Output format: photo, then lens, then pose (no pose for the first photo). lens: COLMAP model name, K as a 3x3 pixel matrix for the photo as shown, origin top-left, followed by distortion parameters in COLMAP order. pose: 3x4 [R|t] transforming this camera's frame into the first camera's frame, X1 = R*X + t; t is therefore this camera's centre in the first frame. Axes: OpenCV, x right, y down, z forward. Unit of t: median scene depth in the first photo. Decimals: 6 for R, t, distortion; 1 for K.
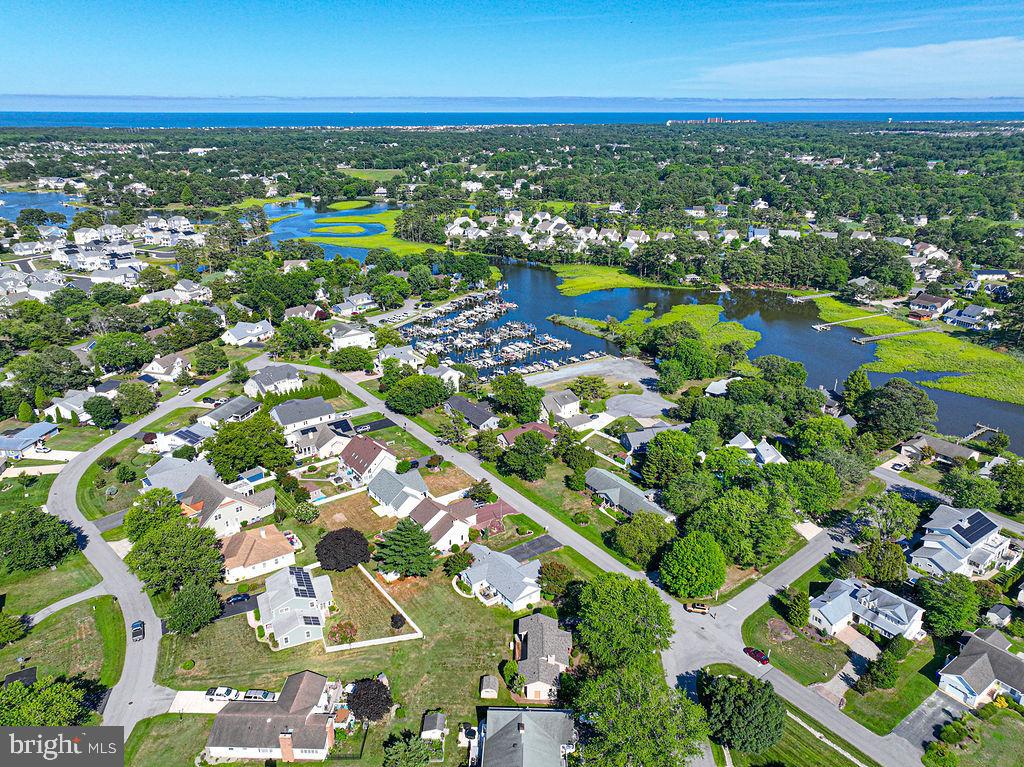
lens RADIAL K [[720.1, 0, 512.0], [0, 720.1, 383.5], [0, 0, 1]] dist [0.005884, 0.005692]
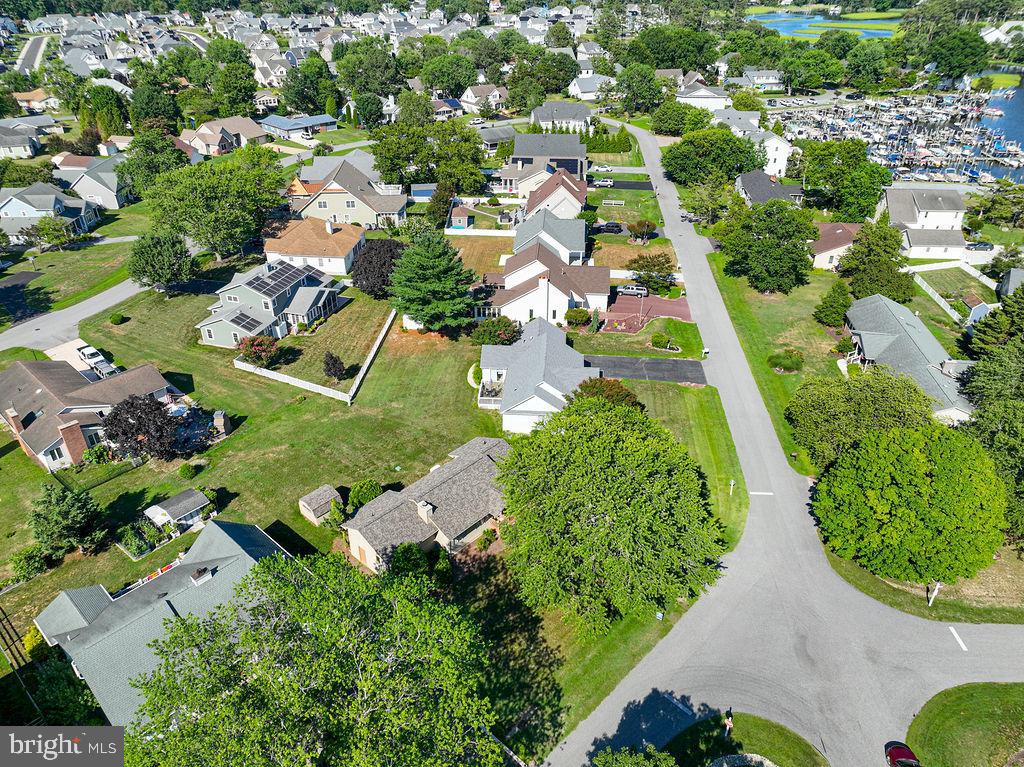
lens RADIAL K [[720.1, 0, 512.0], [0, 720.1, 383.5], [0, 0, 1]] dist [0.005884, 0.005692]
pose [[0.756983, 0.334719, -0.561195, 0.200129], [-0.232085, 0.940566, 0.247937, 0.097497], [0.610830, -0.057439, 0.789676, 0.382709]]
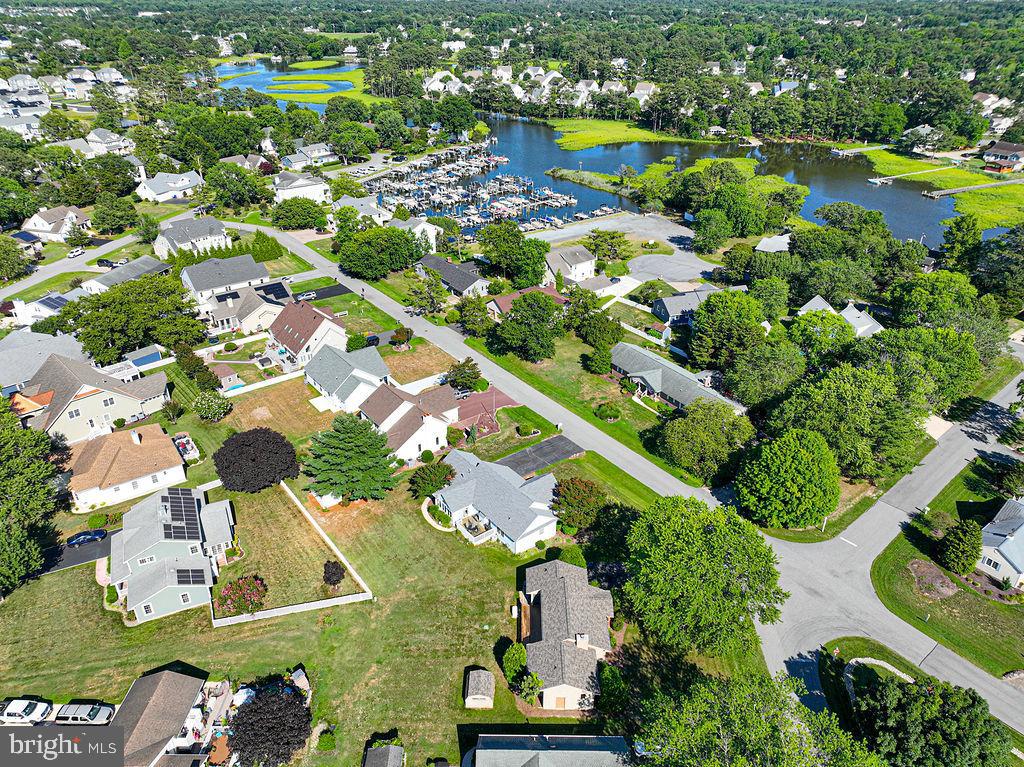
lens RADIAL K [[720.1, 0, 512.0], [0, 720.1, 383.5], [0, 0, 1]] dist [0.005884, 0.005692]
pose [[0.999842, -0.007352, 0.016170, -0.007096], [0.004994, 0.989950, 0.141333, 0.049524], [-0.017047, -0.141230, 0.989830, 0.254998]]
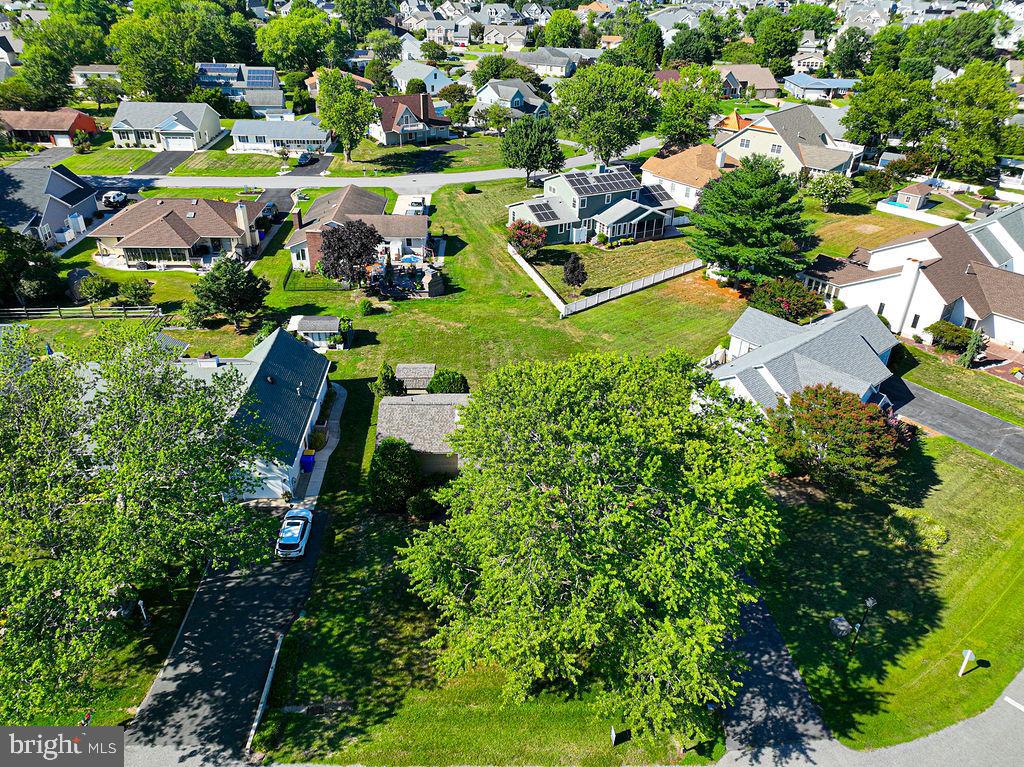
lens RADIAL K [[720.9, 0, 512.0], [0, 720.9, 383.5], [0, 0, 1]] dist [0.002548, 0.005037]
pose [[0.062175, 0.509559, -0.858186, 0.212782], [-0.366977, 0.811288, 0.455126, 0.108988], [0.928150, 0.286637, 0.237439, 0.544564]]
